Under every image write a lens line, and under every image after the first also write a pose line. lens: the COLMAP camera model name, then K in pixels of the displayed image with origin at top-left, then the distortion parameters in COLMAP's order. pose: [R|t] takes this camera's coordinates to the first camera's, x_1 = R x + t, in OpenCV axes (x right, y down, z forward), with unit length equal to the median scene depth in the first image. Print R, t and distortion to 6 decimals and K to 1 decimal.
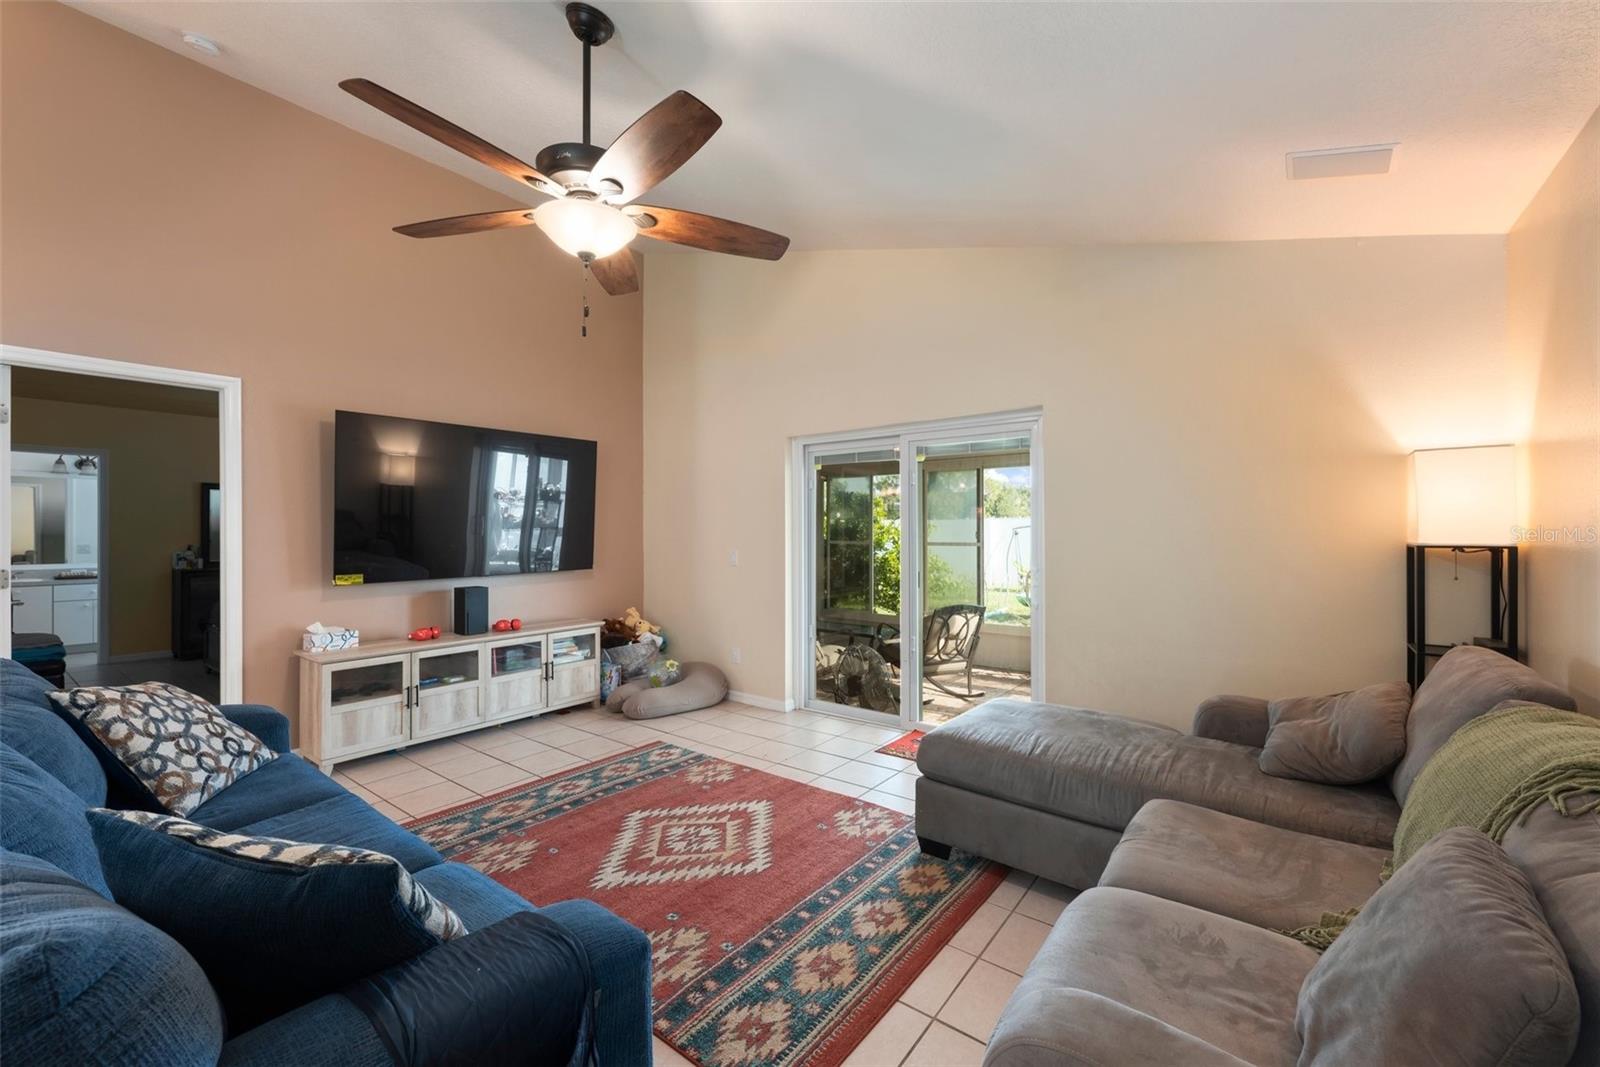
lens RADIAL K [[641.8, 0, 796.9], [0, 641.8, 535.5], [0, 0, 1]] dist [0.005563, -0.002088]
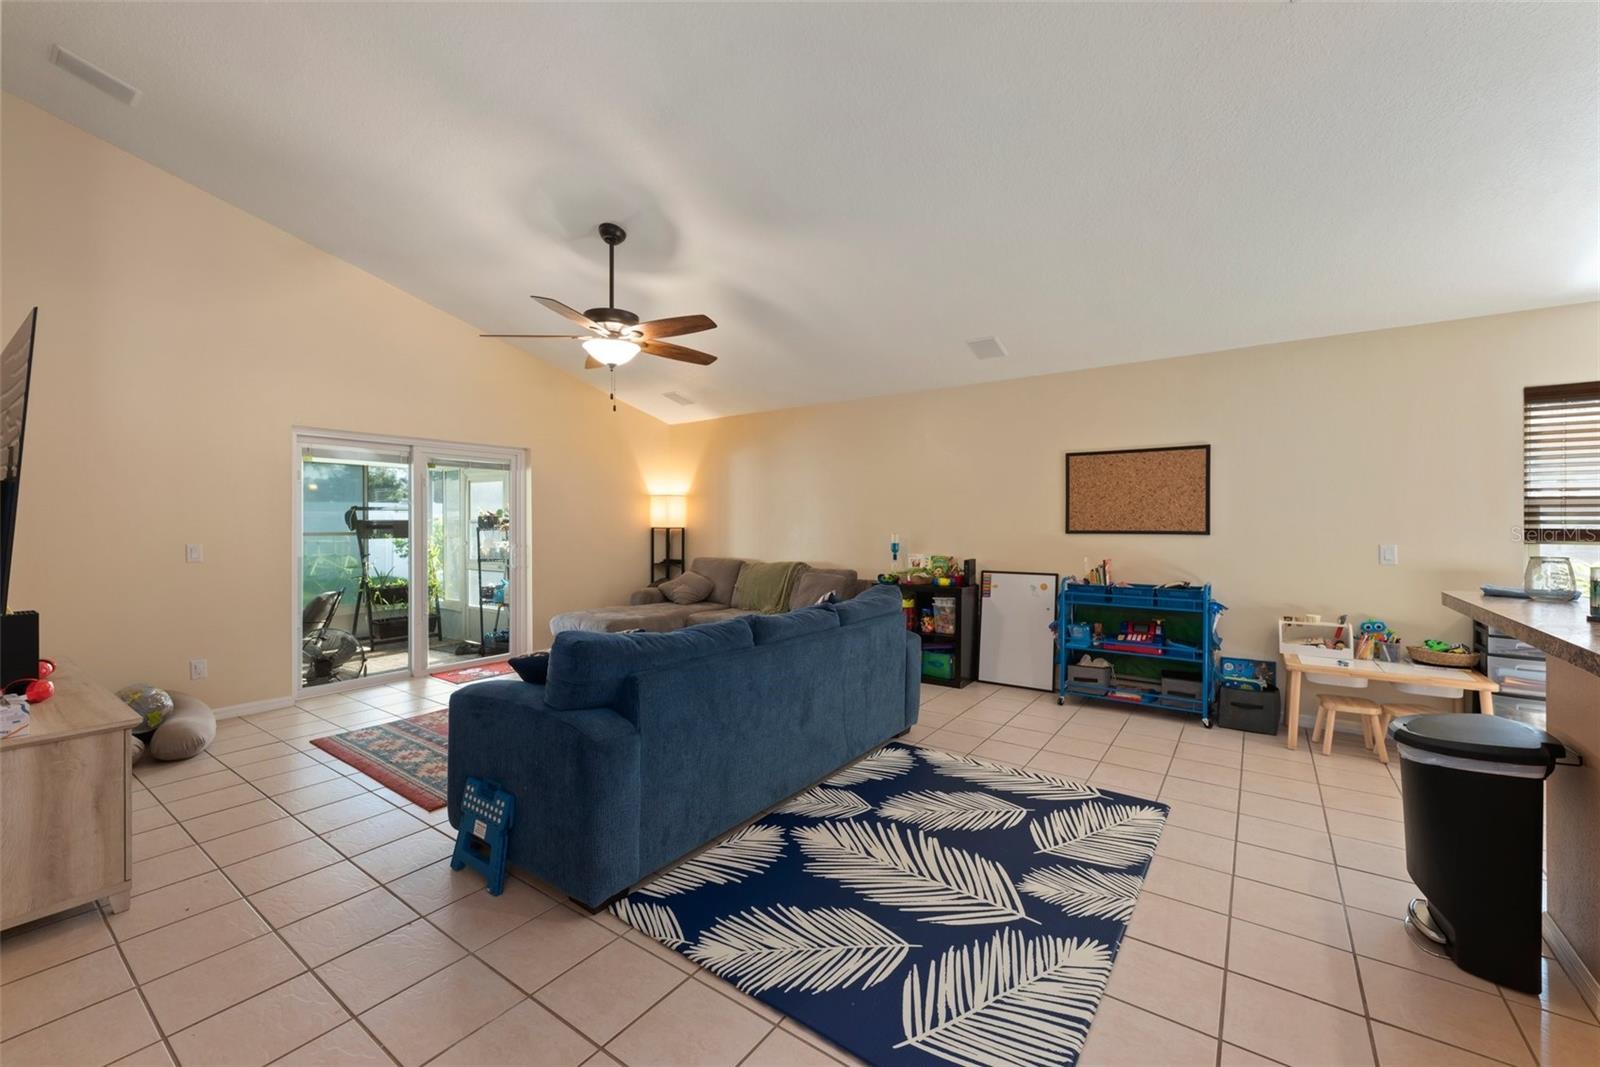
lens RADIAL K [[641.8, 0, 792.1], [0, 641.8, 525.4], [0, 0, 1]] dist [0.005563, -0.002088]
pose [[-0.023028, -0.000047, 0.999735, -1.798076], [0.005829, 0.999983, 0.000182, 0.007637], [-0.999718, 0.005831, -0.023027, 0.468963]]
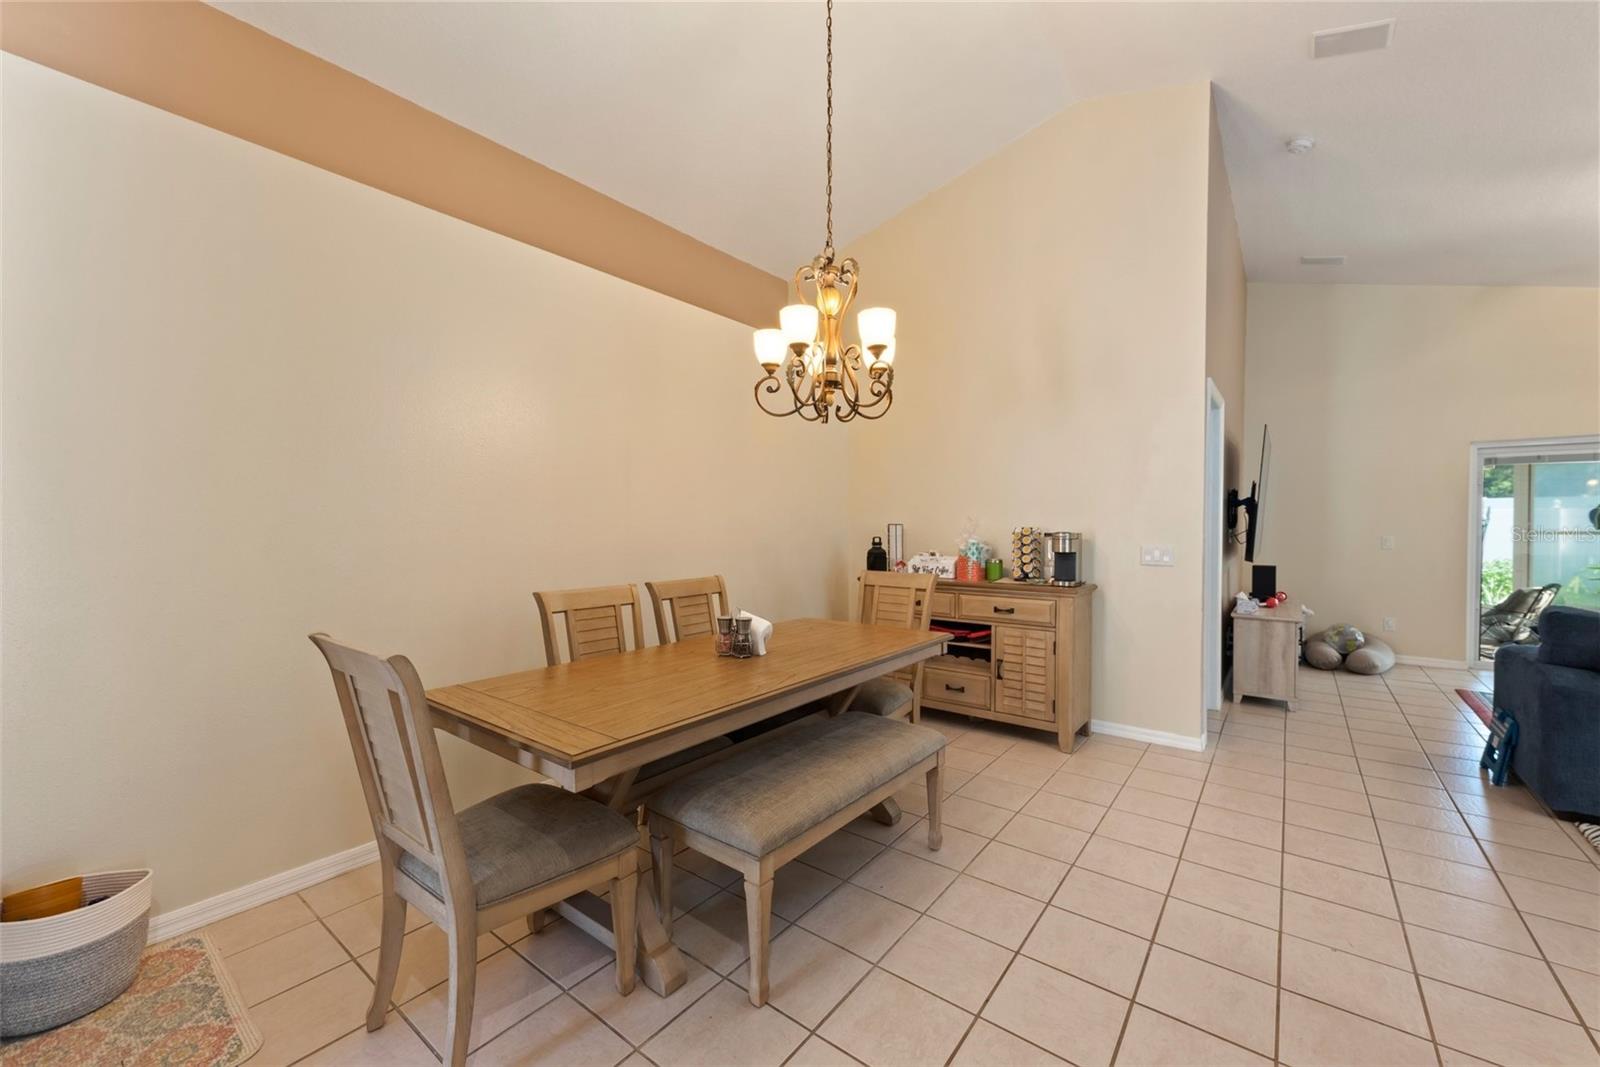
lens RADIAL K [[641.8, 0, 793.5], [0, 641.8, 535.1], [0, 0, 1]] dist [0.005563, -0.002088]
pose [[0.999951, 0.000559, -0.009921, -2.244044], [-0.000432, 0.999918, 0.012791, 0.011633], [0.009927, -0.012786, 0.999869, -0.374757]]
